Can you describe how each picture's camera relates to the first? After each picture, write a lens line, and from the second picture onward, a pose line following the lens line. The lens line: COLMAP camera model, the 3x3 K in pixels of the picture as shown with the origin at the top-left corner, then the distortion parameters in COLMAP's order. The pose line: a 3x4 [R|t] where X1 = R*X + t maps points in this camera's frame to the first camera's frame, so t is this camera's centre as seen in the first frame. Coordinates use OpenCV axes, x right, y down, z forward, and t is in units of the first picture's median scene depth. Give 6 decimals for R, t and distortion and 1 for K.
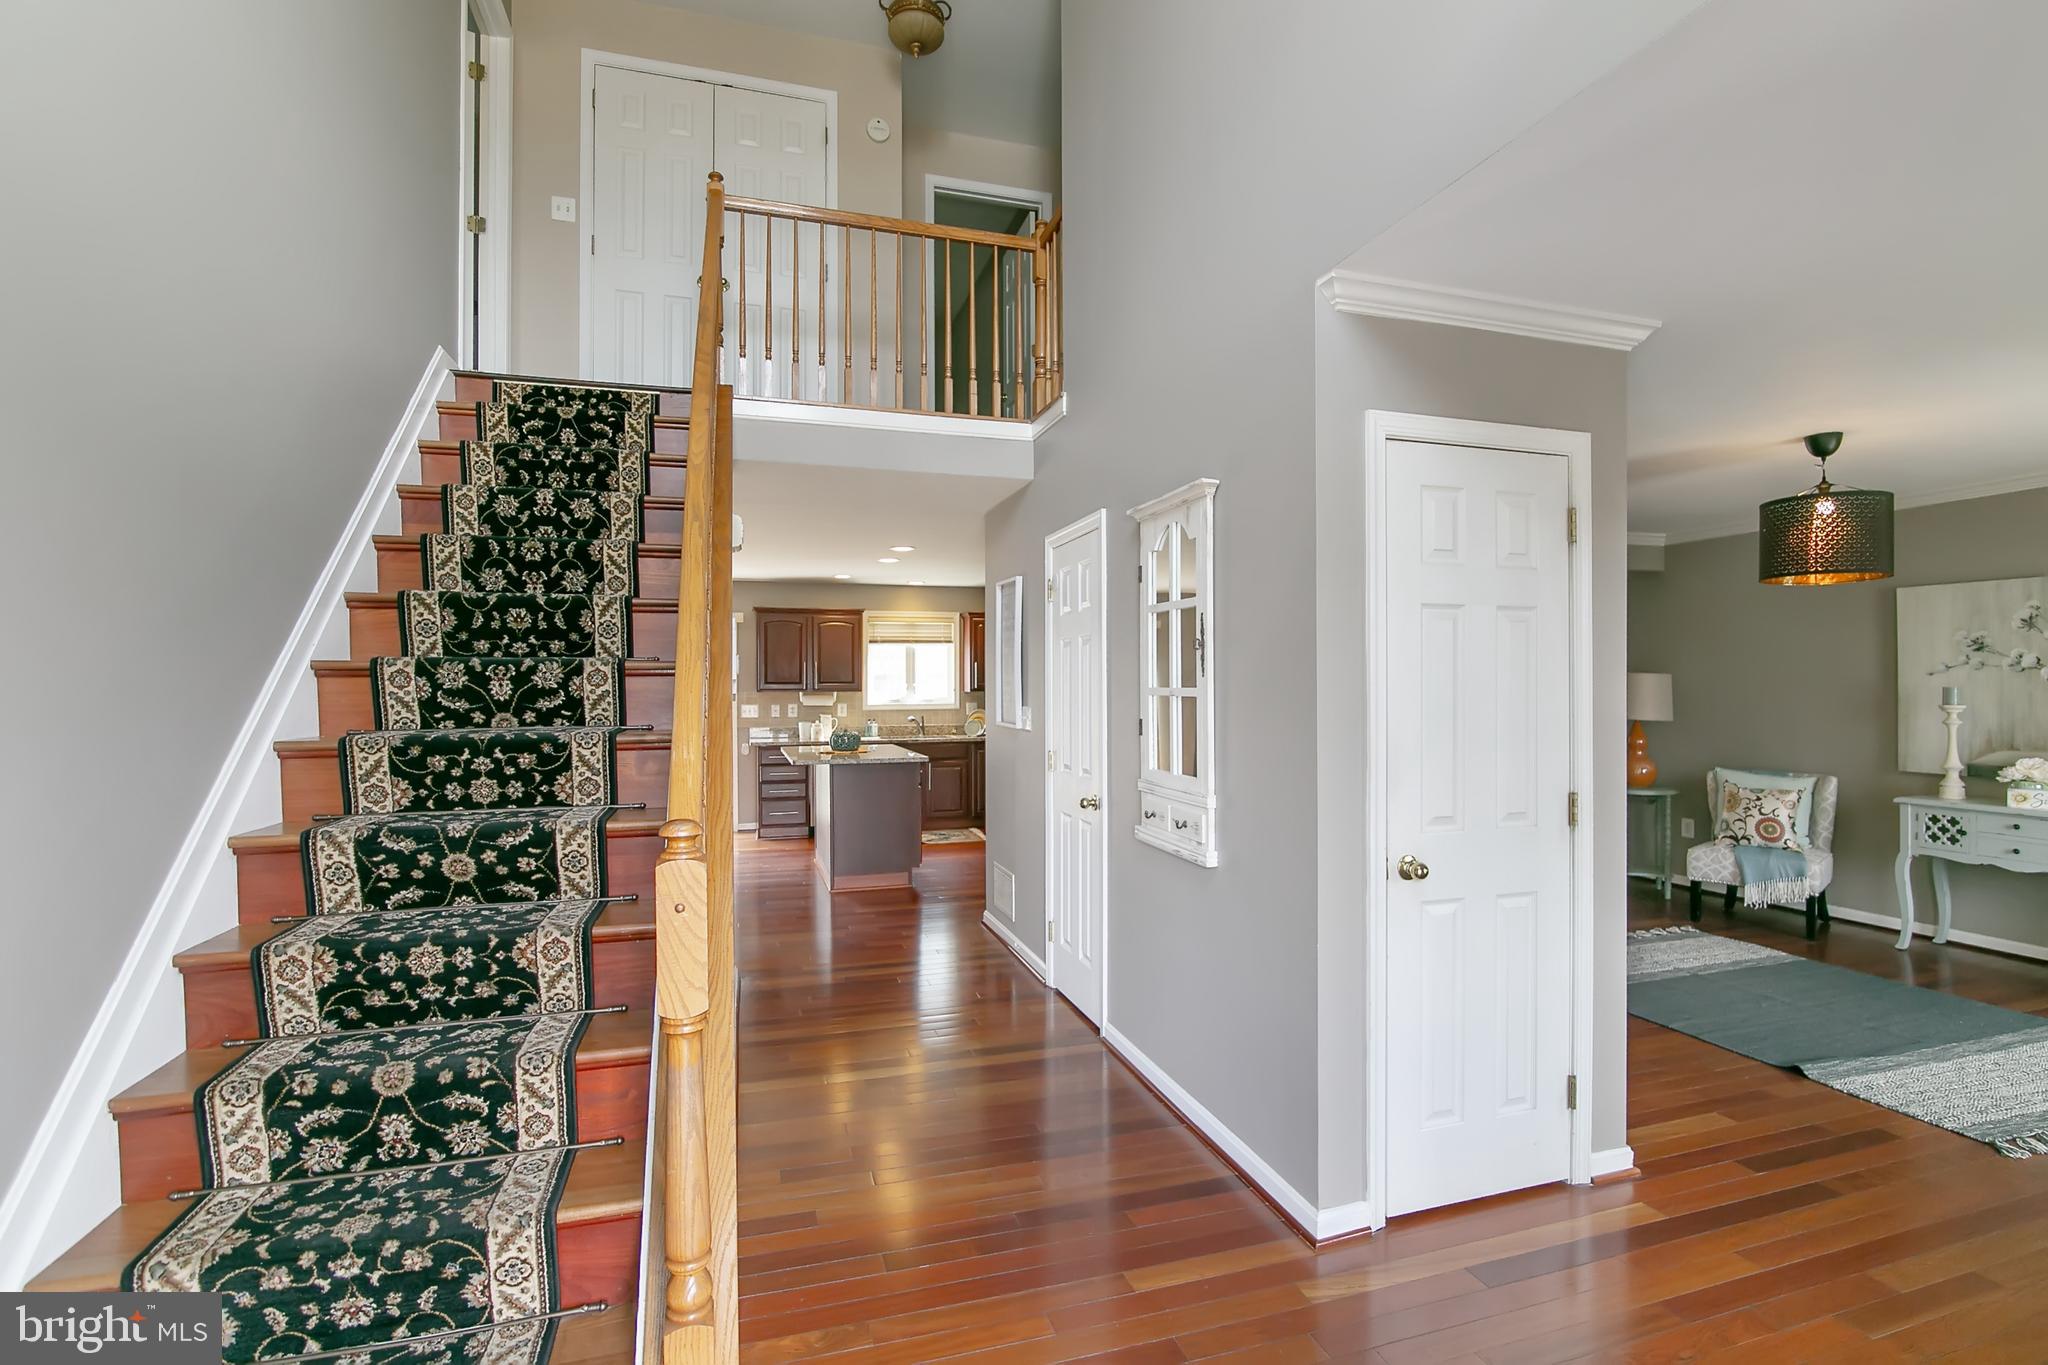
lens RADIAL K [[952.5, 0, 1027.5], [0, 952.5, 683.3], [0, 0, 1]] dist [-0.008374, 0.000847]
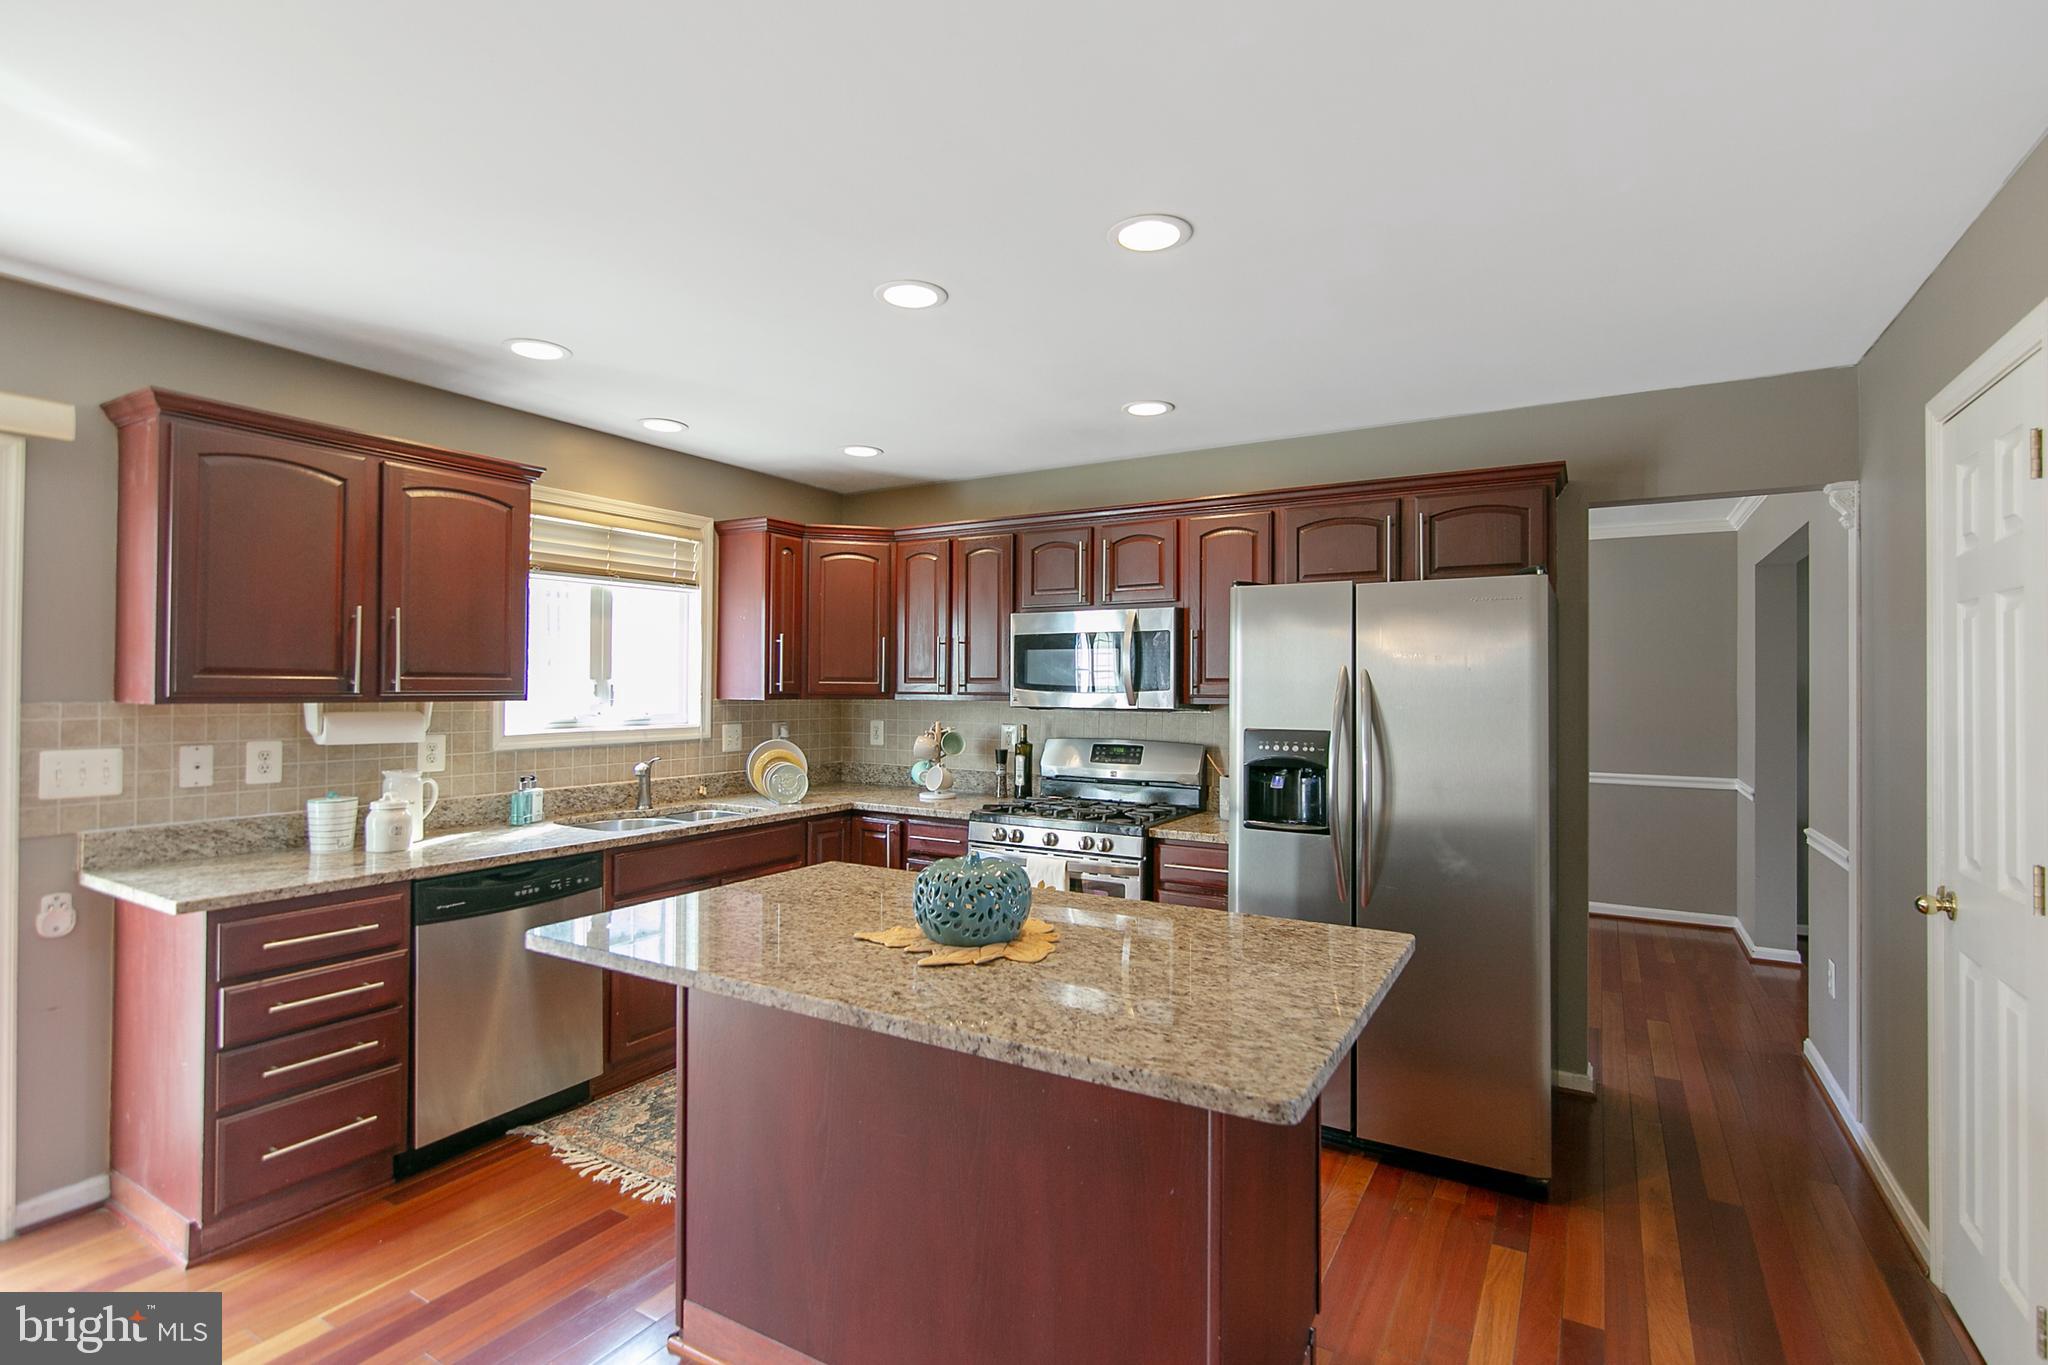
lens RADIAL K [[952.5, 0, 1048.1], [0, 952.5, 676.5], [0, 0, 1]] dist [-0.008374, 0.000847]
pose [[0.734830, 0.011987, 0.678145, -0.266957], [-0.005308, 0.999915, -0.011923, 0.002997], [-0.678230, 0.005162, 0.734831, 0.599955]]
